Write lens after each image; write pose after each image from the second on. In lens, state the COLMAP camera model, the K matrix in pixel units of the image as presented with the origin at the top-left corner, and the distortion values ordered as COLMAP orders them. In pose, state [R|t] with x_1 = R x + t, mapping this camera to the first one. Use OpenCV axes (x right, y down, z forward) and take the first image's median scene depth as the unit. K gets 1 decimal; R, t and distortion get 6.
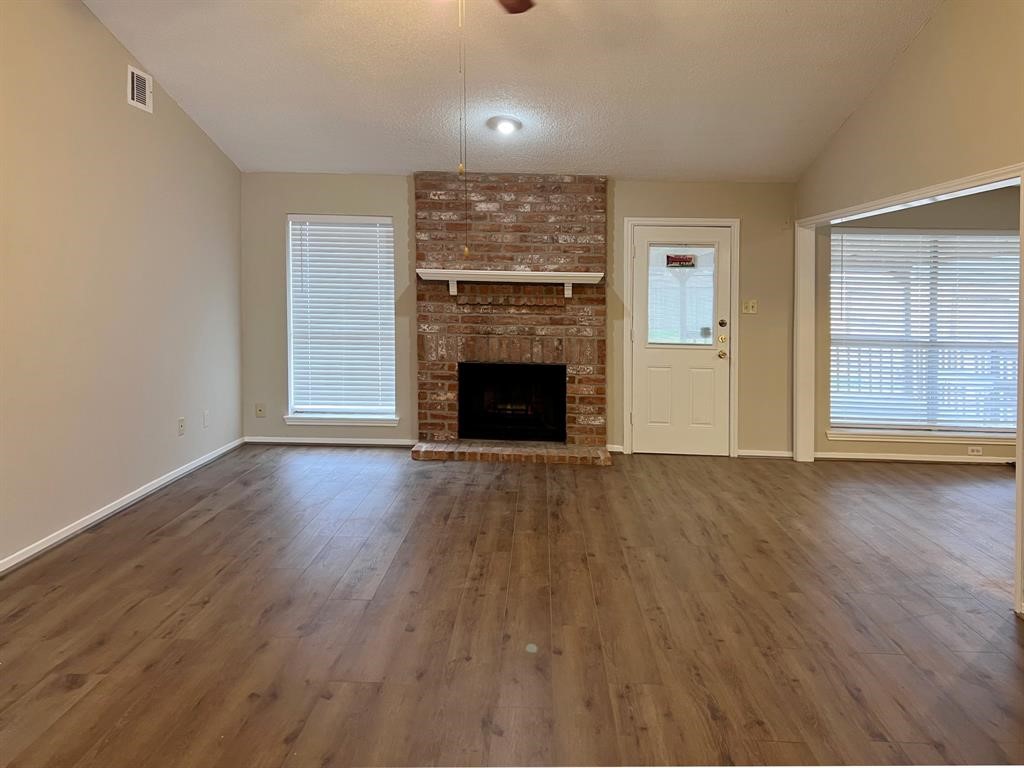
lens RADIAL K [[767.1, 0, 512.0], [0, 767.1, 384.0], [0, 0, 1]] dist [0.001415, 0.000302]
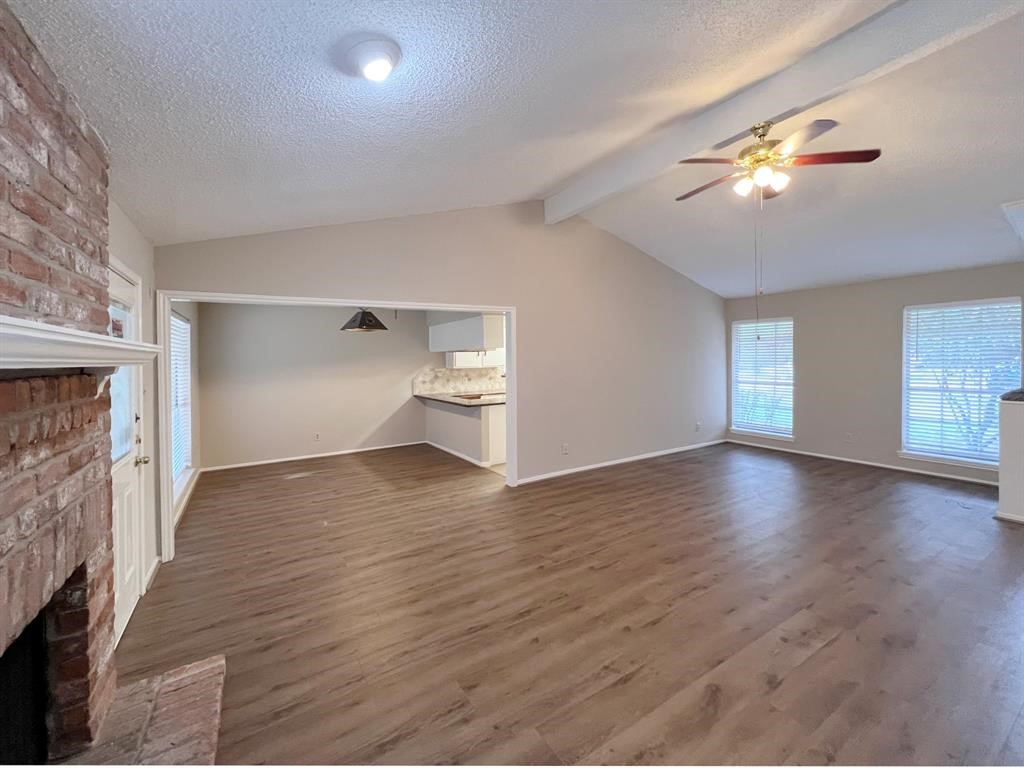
lens RADIAL K [[419.6, 0, 512.0], [0, 419.6, 384.0], [0, 0, 1]] dist [-0.000879, -0.000106]
pose [[-0.560876, -0.060798, 0.825664, -0.442032], [0.109042, 0.983187, 0.146470, -0.230325], [-0.820687, 0.172183, -0.544817, 1.634585]]
